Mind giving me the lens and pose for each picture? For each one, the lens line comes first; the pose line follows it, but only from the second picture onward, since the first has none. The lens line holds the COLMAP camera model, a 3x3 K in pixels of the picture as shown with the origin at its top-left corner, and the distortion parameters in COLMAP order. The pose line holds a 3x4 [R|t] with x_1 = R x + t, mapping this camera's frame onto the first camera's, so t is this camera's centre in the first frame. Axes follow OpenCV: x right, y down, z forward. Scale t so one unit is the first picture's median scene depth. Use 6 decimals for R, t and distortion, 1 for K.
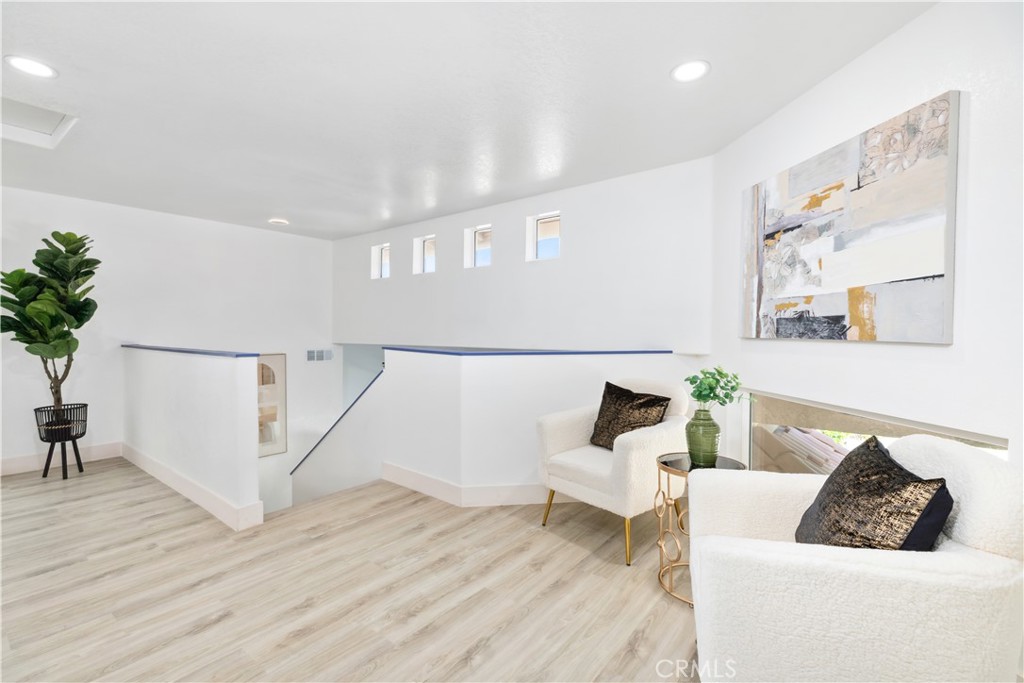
lens RADIAL K [[466.0, 0, 506.8], [0, 466.0, 338.7], [0, 0, 1]] dist [0.004208, 0.001126]
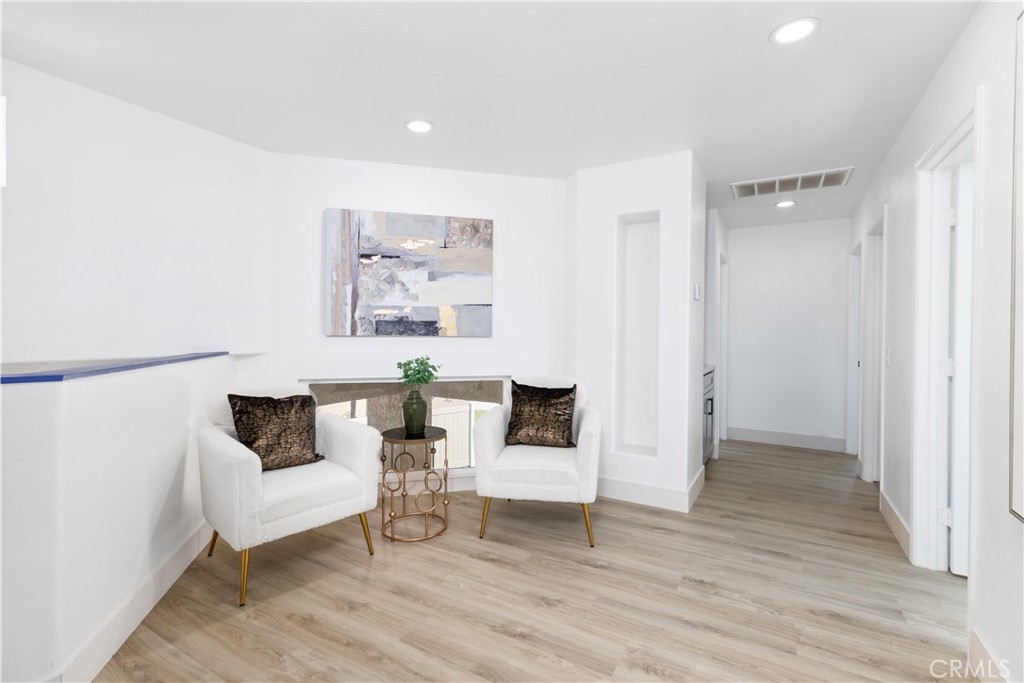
lens RADIAL K [[466.0, 0, 506.4], [0, 466.0, 337.5], [0, 0, 1]] dist [0.004208, 0.001126]
pose [[-0.144127, -0.017910, 0.989397, -0.848597], [0.008594, 0.999776, 0.019350, -0.018990], [-0.989522, 0.011292, -0.143941, 0.885427]]
